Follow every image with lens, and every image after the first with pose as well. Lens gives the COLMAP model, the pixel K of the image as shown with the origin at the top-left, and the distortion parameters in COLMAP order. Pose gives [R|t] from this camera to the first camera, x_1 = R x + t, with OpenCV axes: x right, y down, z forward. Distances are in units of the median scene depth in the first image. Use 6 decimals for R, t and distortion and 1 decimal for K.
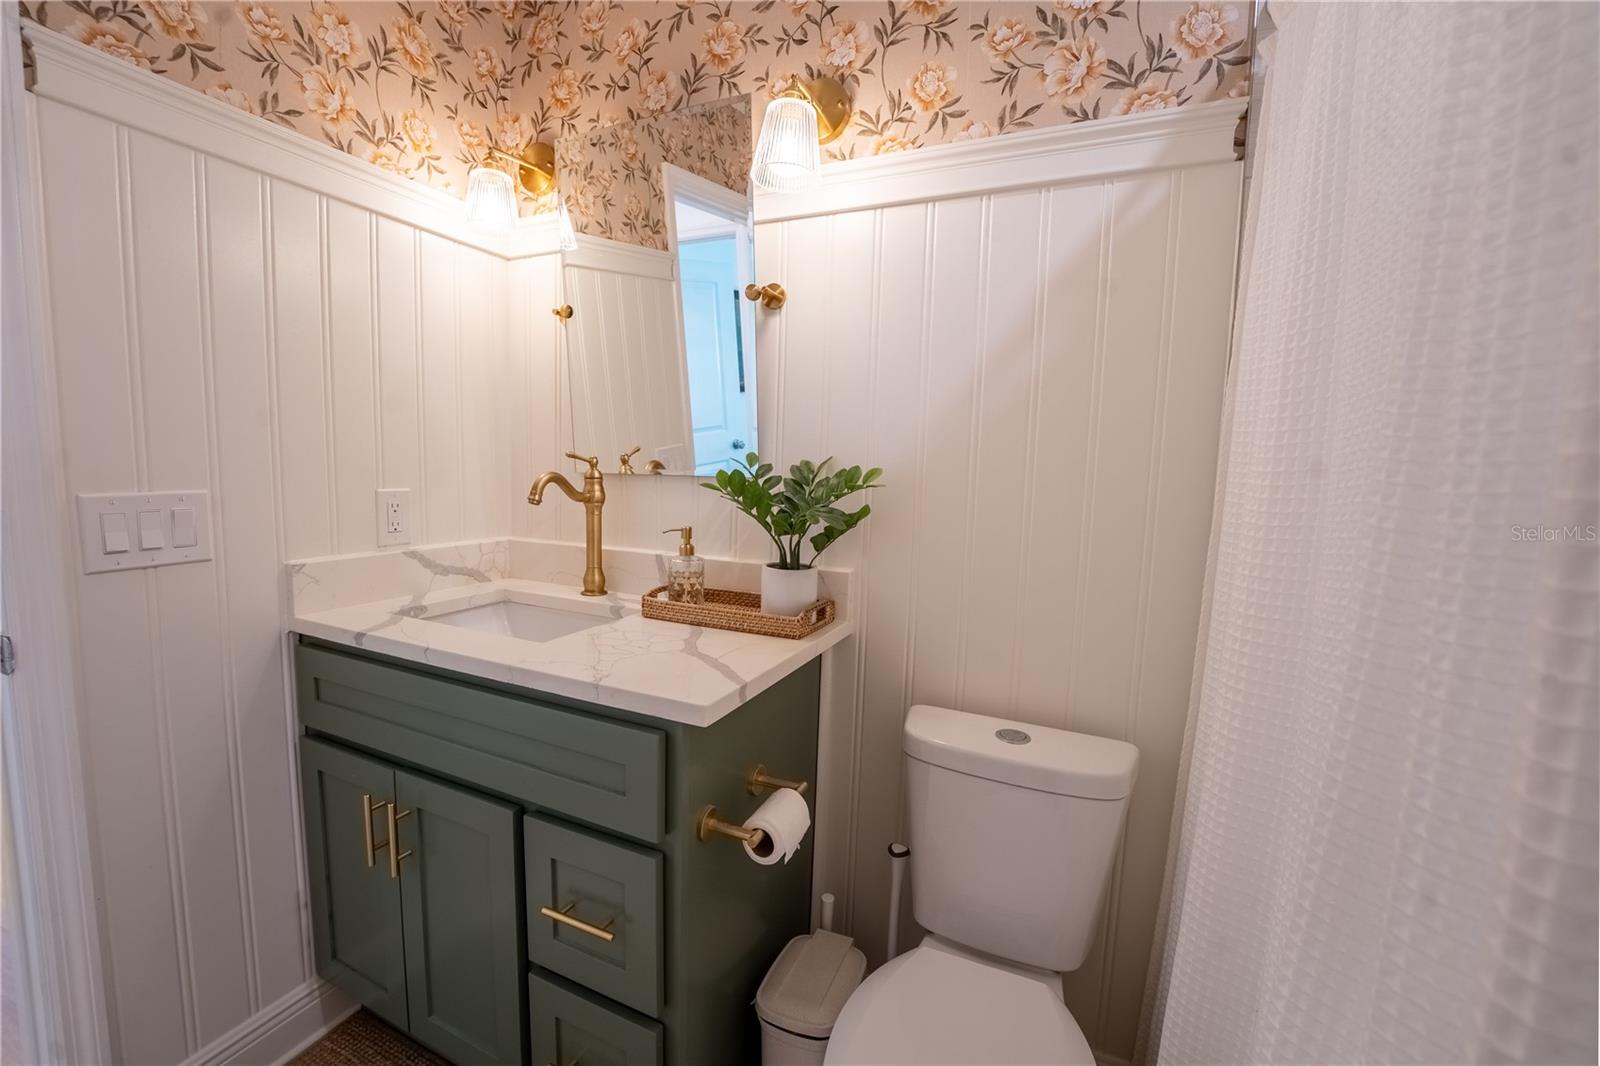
lens RADIAL K [[650.9, 0, 790.2], [0, 650.9, 539.2], [0, 0, 1]] dist [-0.023460, -0.000397]
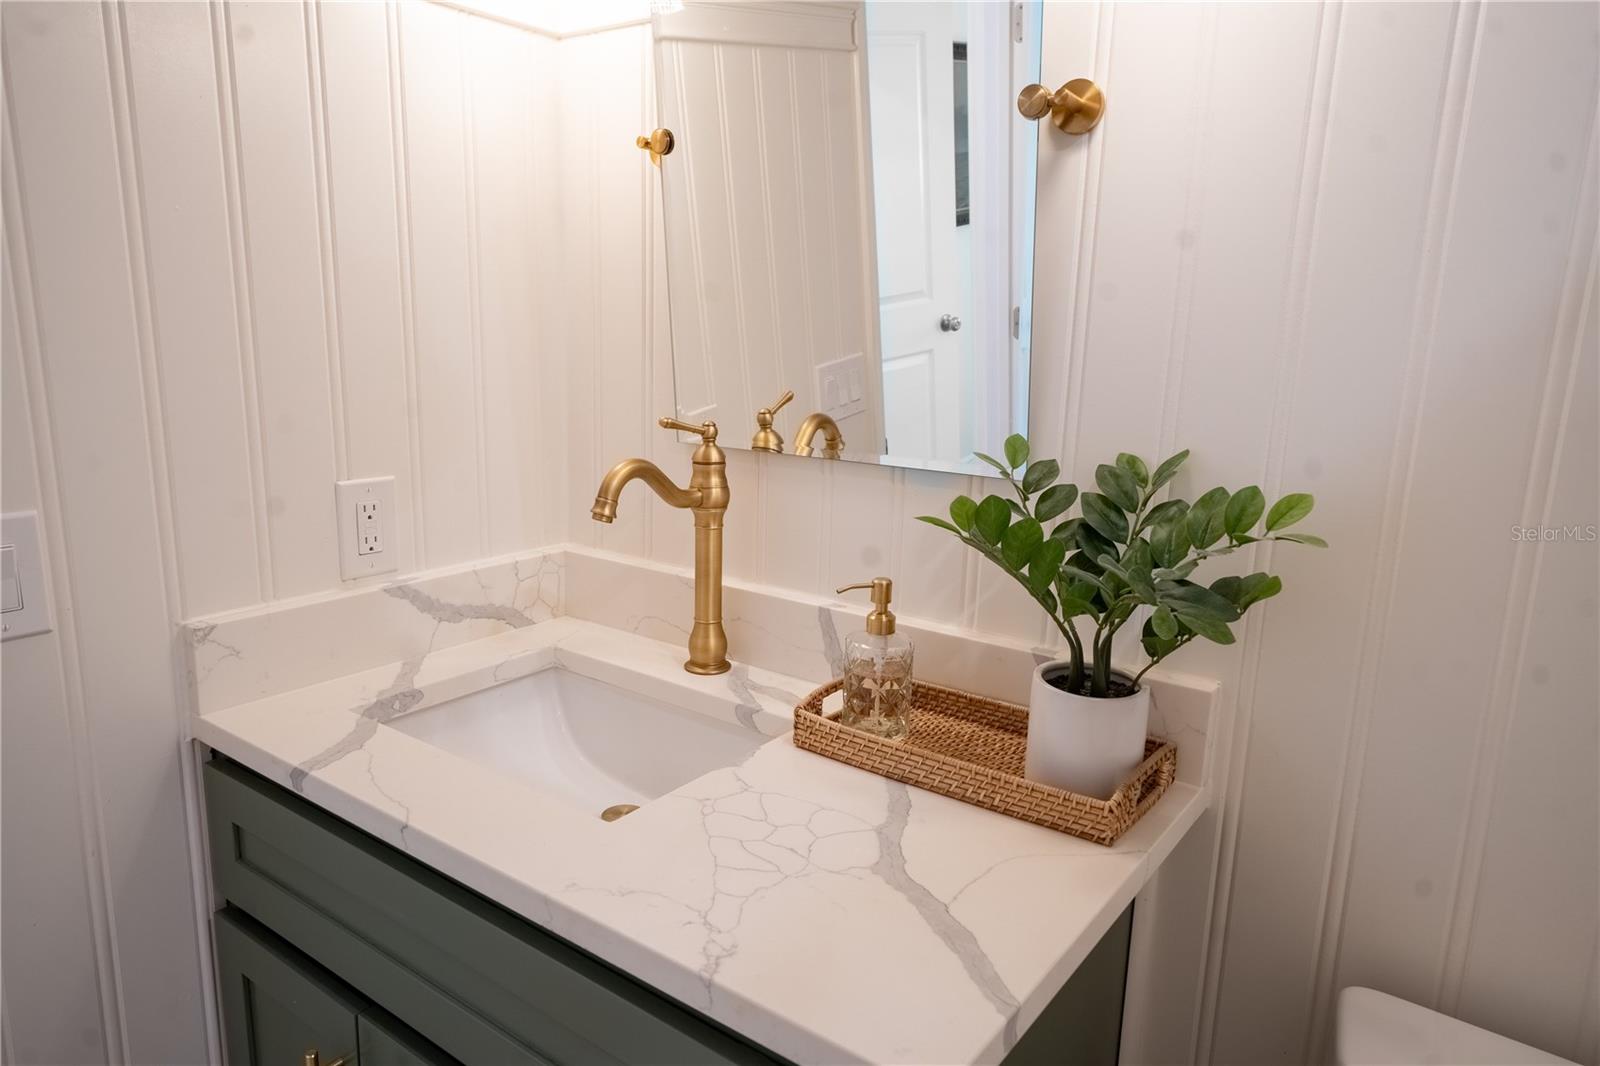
lens RADIAL K [[1028.9, 0, 811.4], [0, 1028.9, 533.1], [0, 0, 1]] dist [0.027547, -0.007816]
pose [[0.981033, 0.039465, -0.189782, -0.060539], [-0.022330, 0.995546, 0.091592, -0.128551], [0.192551, -0.085617, 0.977545, 0.193462]]
